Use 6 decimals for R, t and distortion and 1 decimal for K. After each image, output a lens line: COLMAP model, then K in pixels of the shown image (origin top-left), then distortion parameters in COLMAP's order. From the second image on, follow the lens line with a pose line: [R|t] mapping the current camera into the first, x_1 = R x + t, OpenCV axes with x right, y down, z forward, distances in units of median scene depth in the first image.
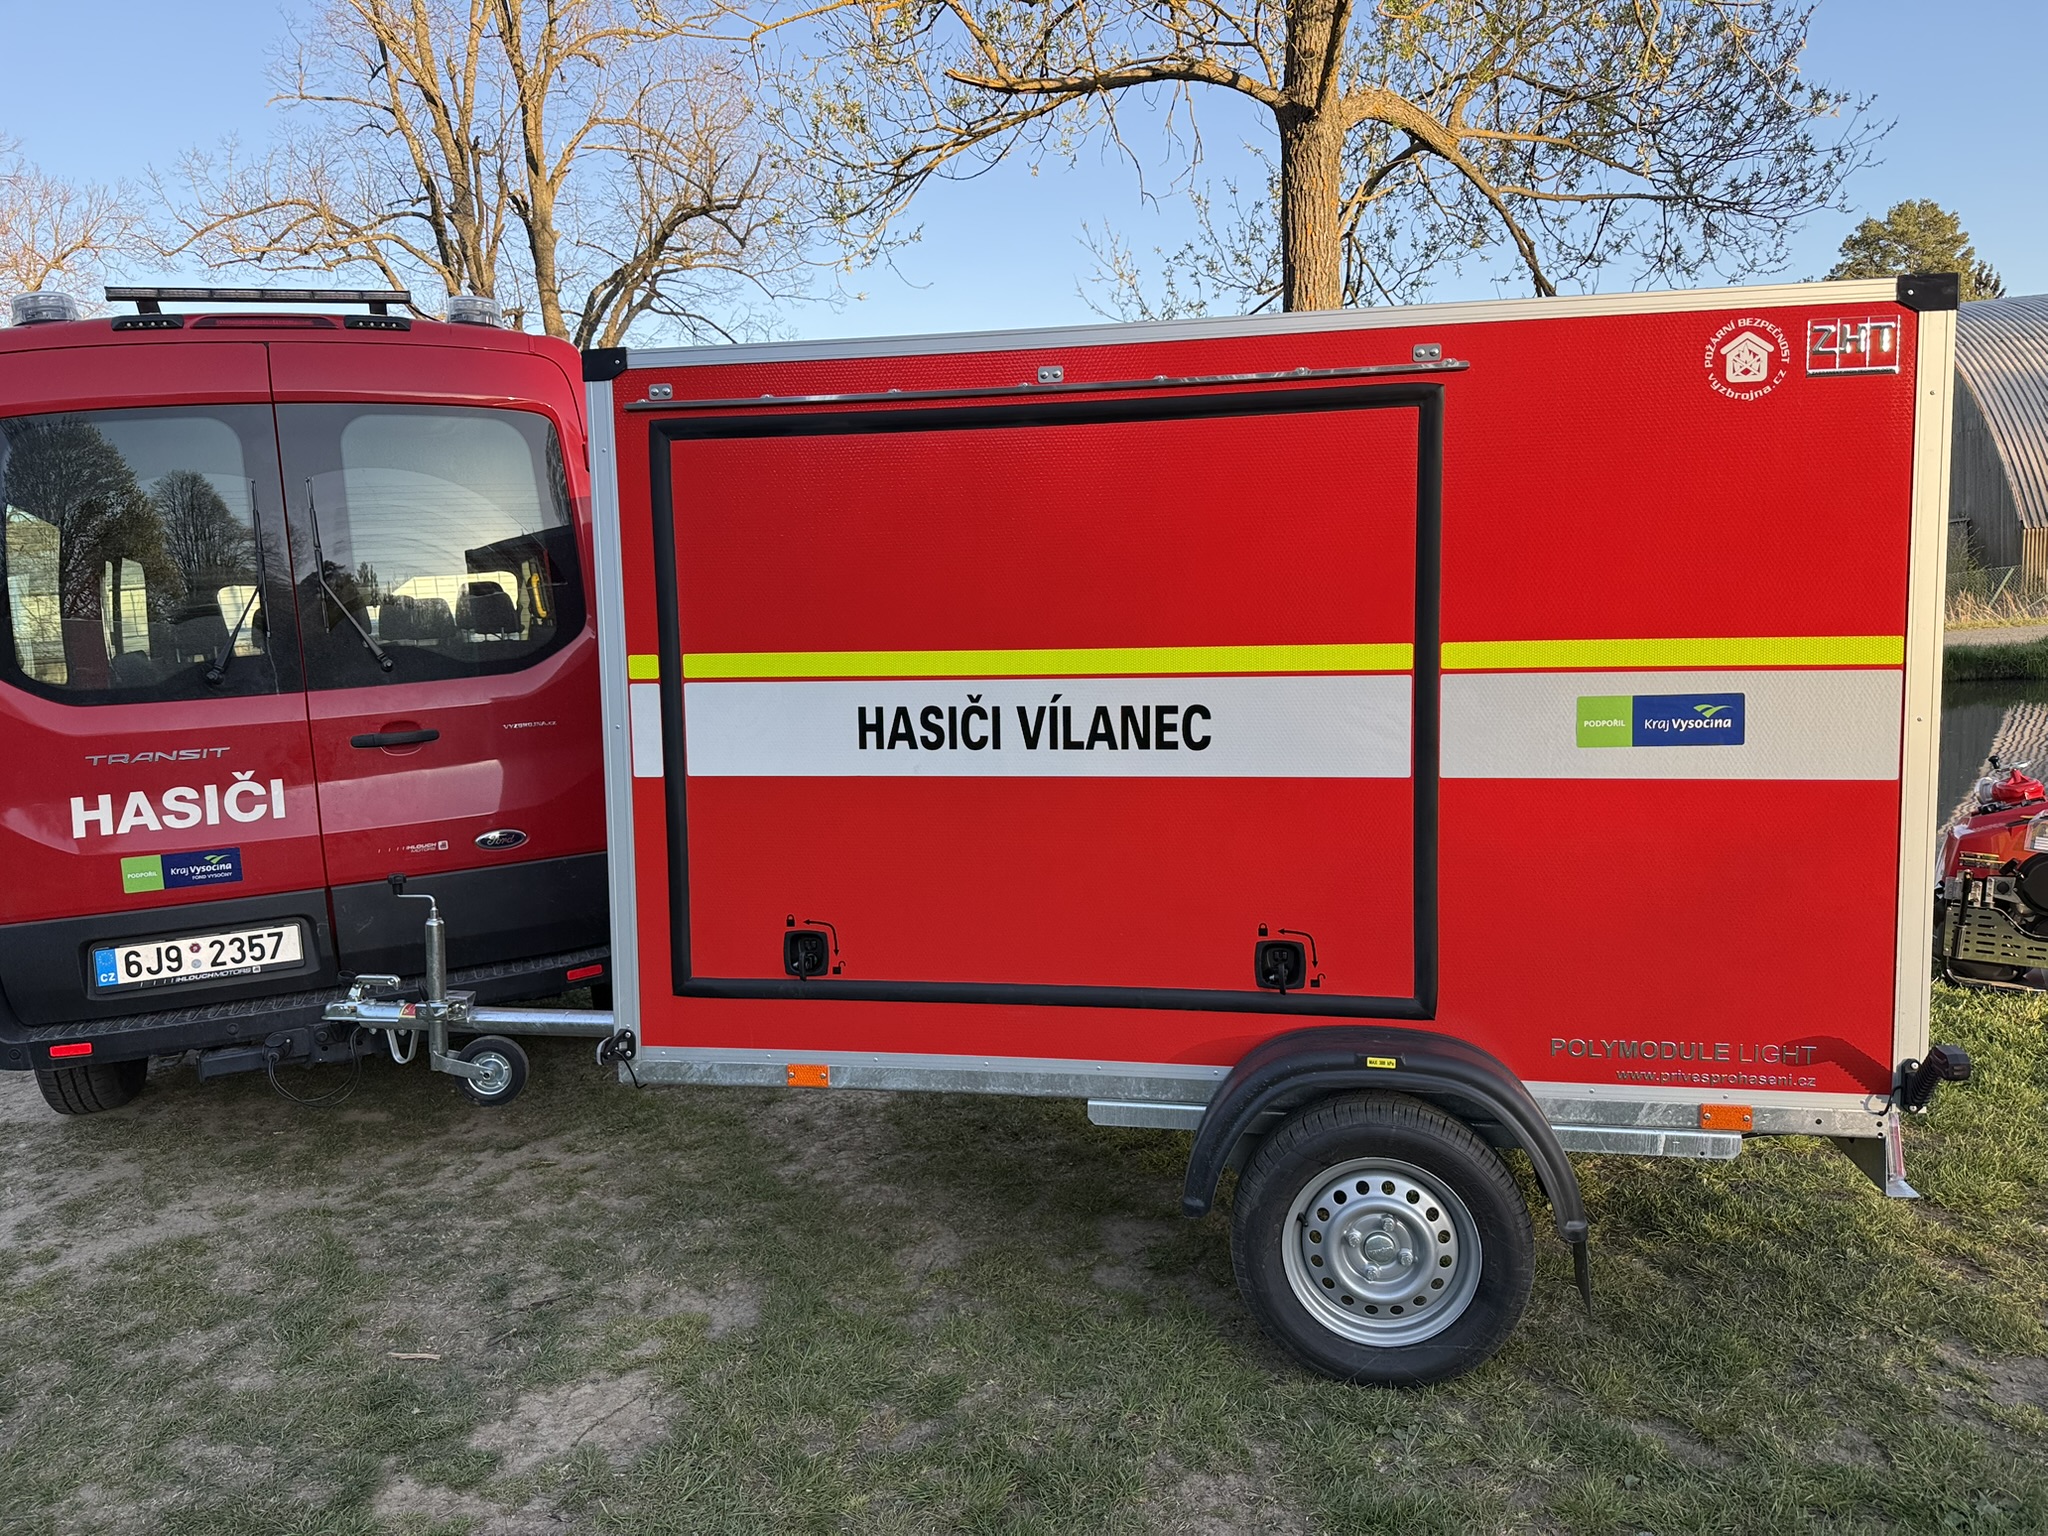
lens RADIAL K [[1438.0, 0, 1029.8], [0, 1438.0, 752.9], [0, 0, 1]] dist [0.040703, -0.047793]
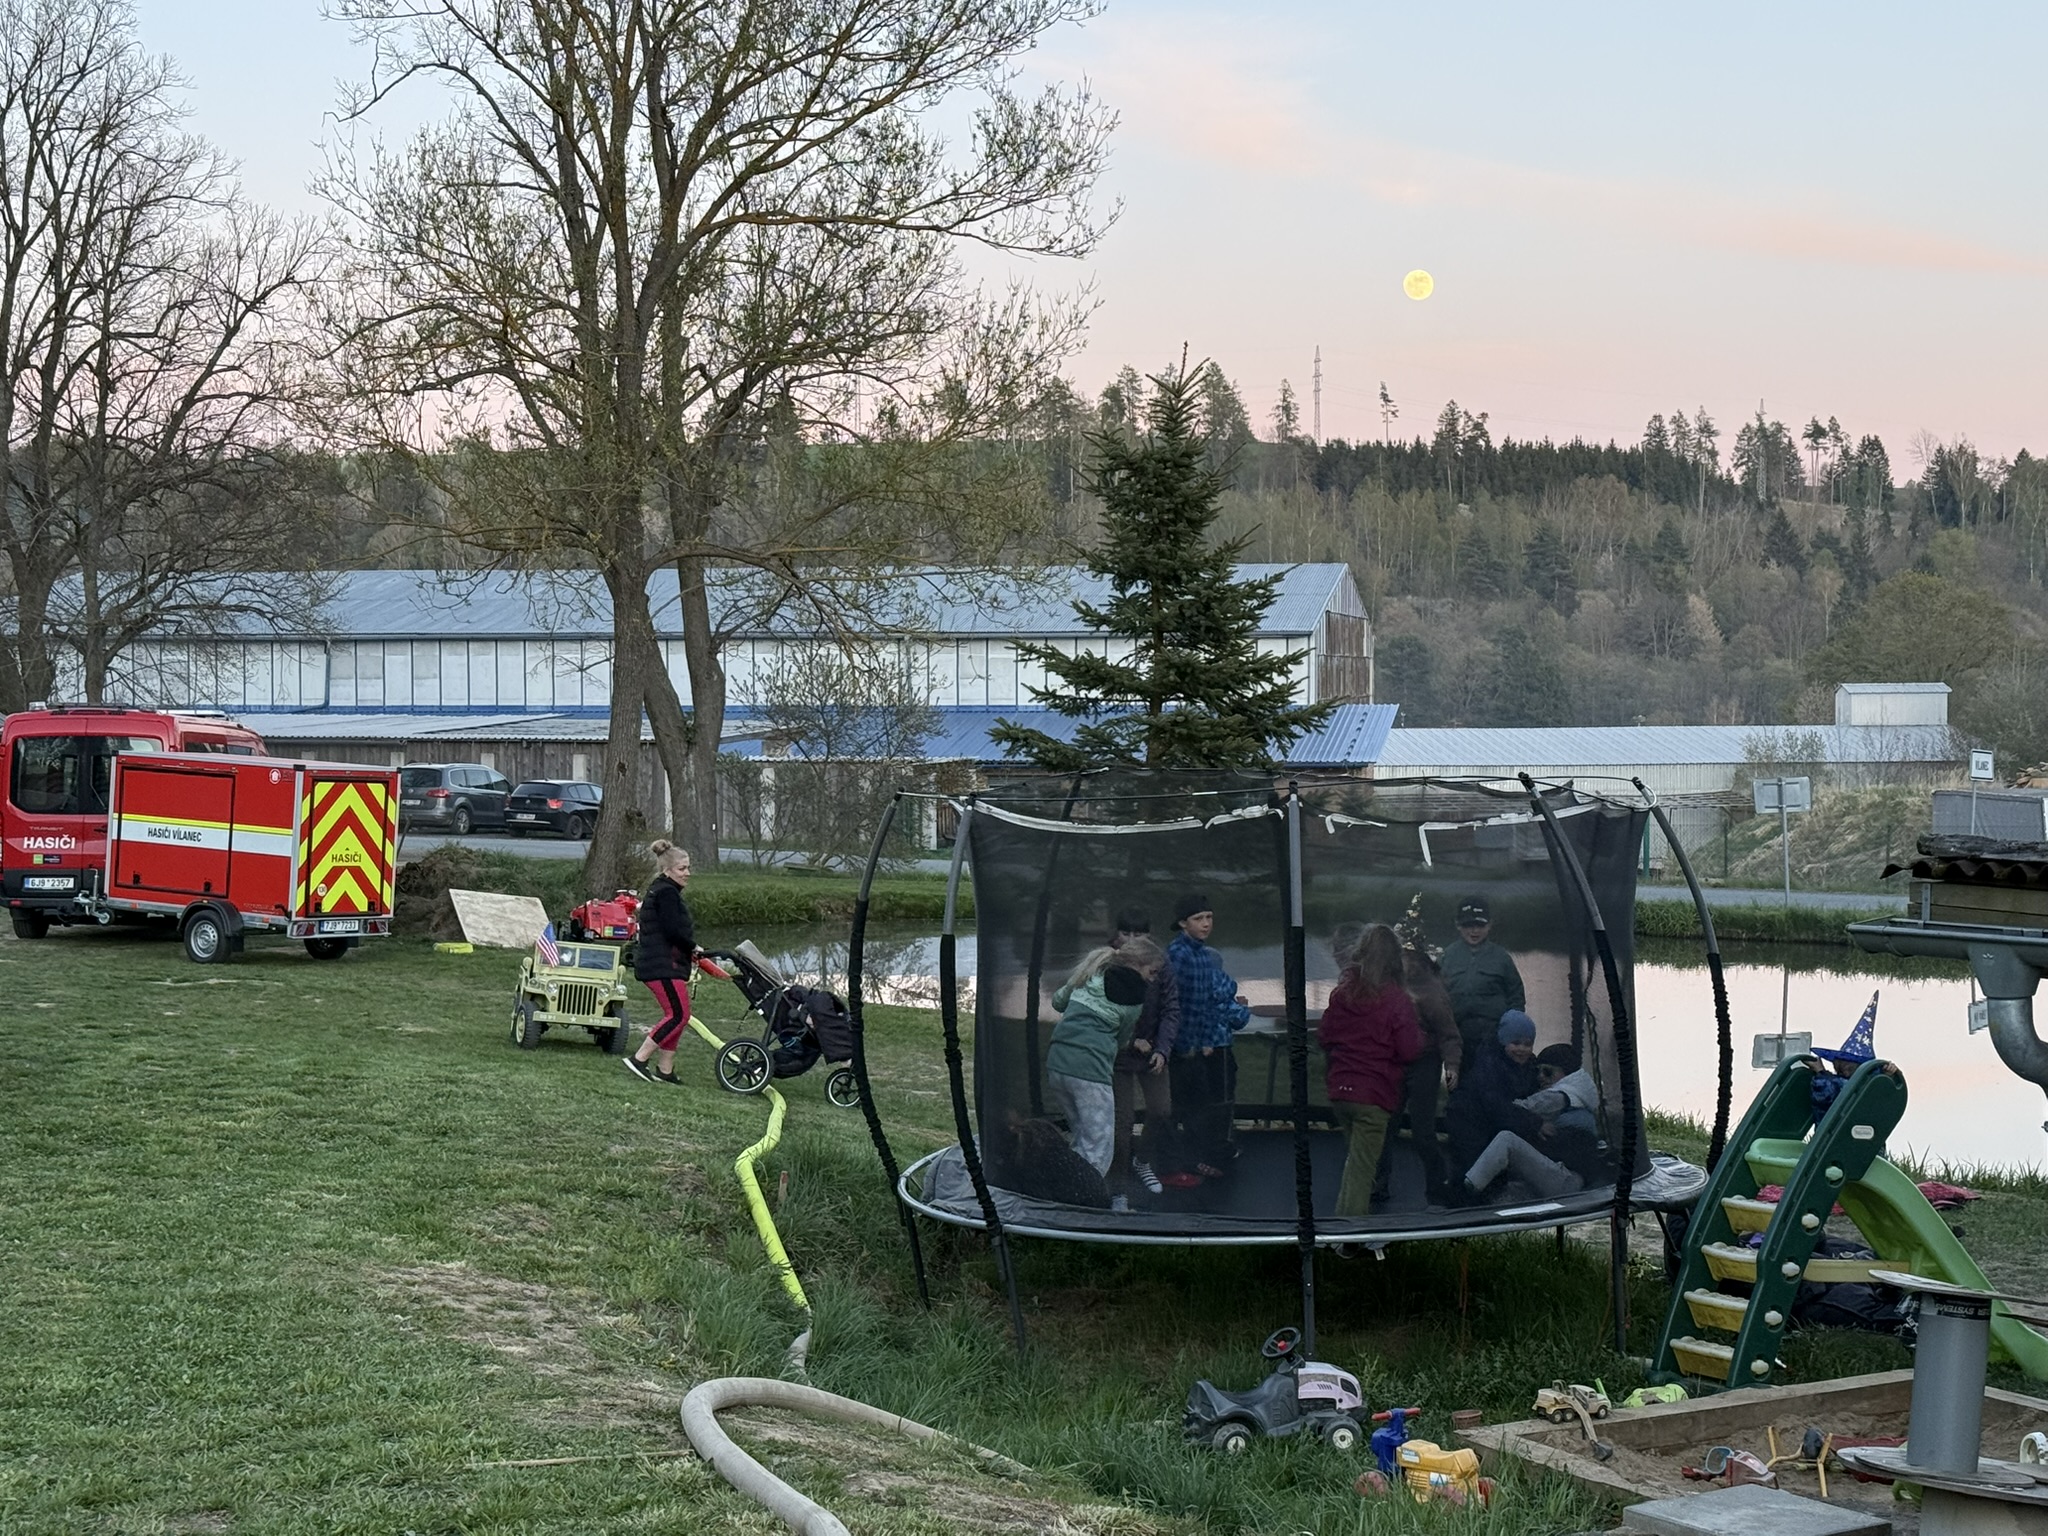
lens RADIAL K [[3223.5, 0, 1015.6], [0, 3223.5, 759.5], [0, 0, 1]] dist [0.177940, -0.121762]
pose [[0.921859, 0.076913, -0.379816, 4.982086], [-0.106995, 0.992525, -0.058702, 0.053811], [0.372462, 0.094754, 0.923198, -5.980115]]
